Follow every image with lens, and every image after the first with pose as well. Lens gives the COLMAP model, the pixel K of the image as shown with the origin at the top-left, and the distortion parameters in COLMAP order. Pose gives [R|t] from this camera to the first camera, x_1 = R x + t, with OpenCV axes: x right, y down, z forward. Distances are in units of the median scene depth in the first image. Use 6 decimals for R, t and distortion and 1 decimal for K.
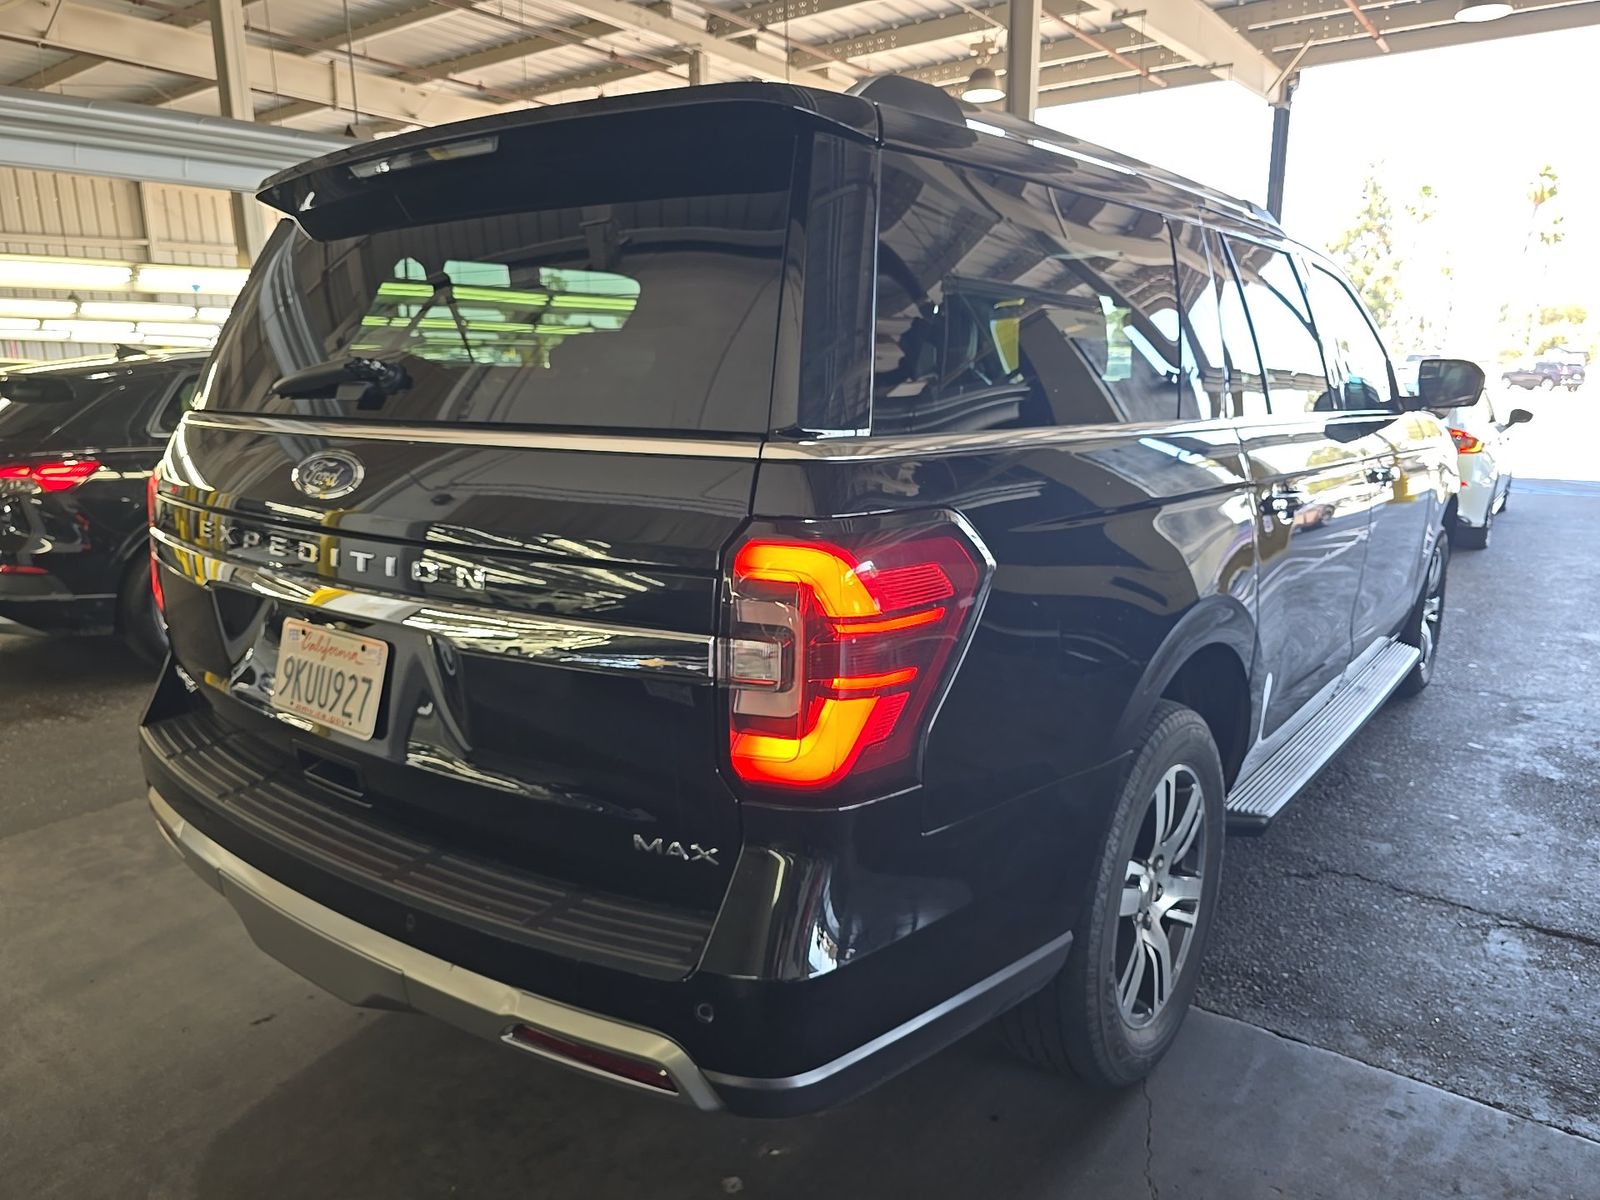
lens RADIAL K [[1086.2, 0, 807.5], [0, 1086.2, 602.1], [0, 0, 1]] dist [0.048989, -0.046913]
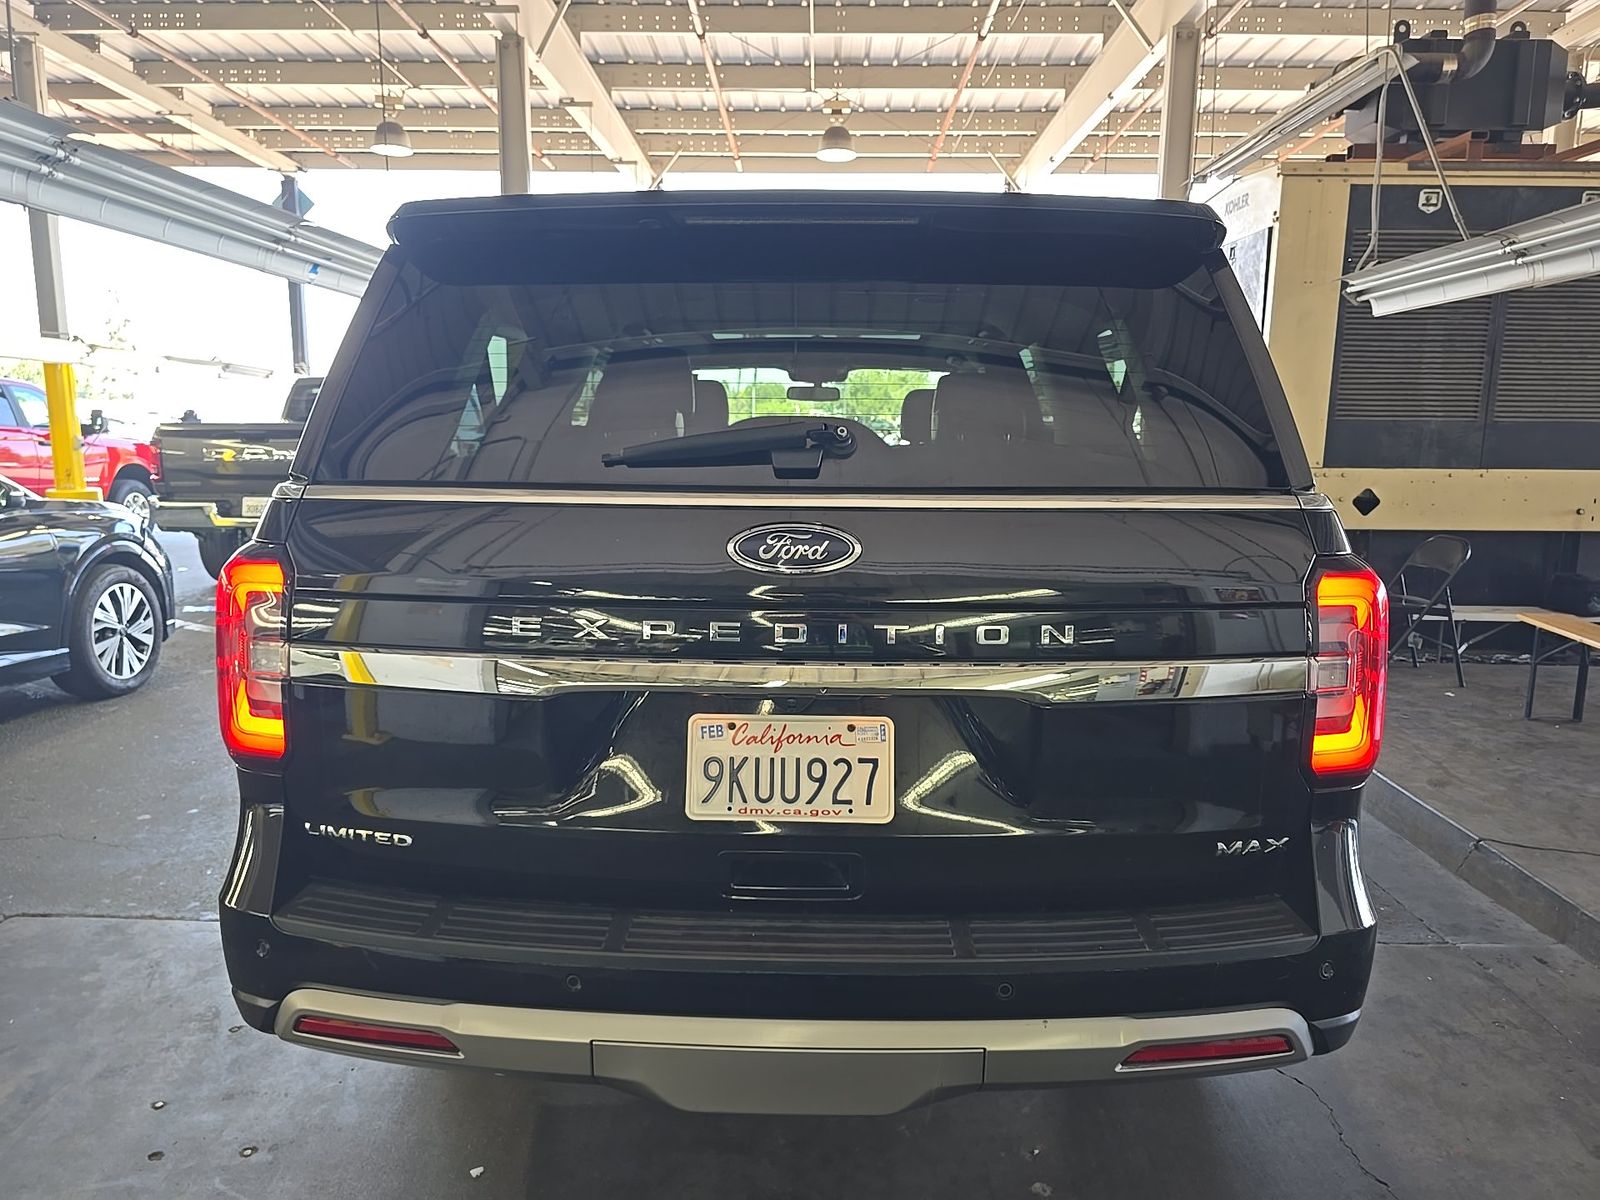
lens RADIAL K [[1086.2, 0, 807.5], [0, 1086.2, 602.1], [0, 0, 1]] dist [0.048989, -0.046913]
pose [[0.810541, -0.078812, 0.580355, -0.926106], [0.110755, 0.993652, -0.019746, -0.048799], [-0.575114, 0.080282, 0.814124, 0.239908]]
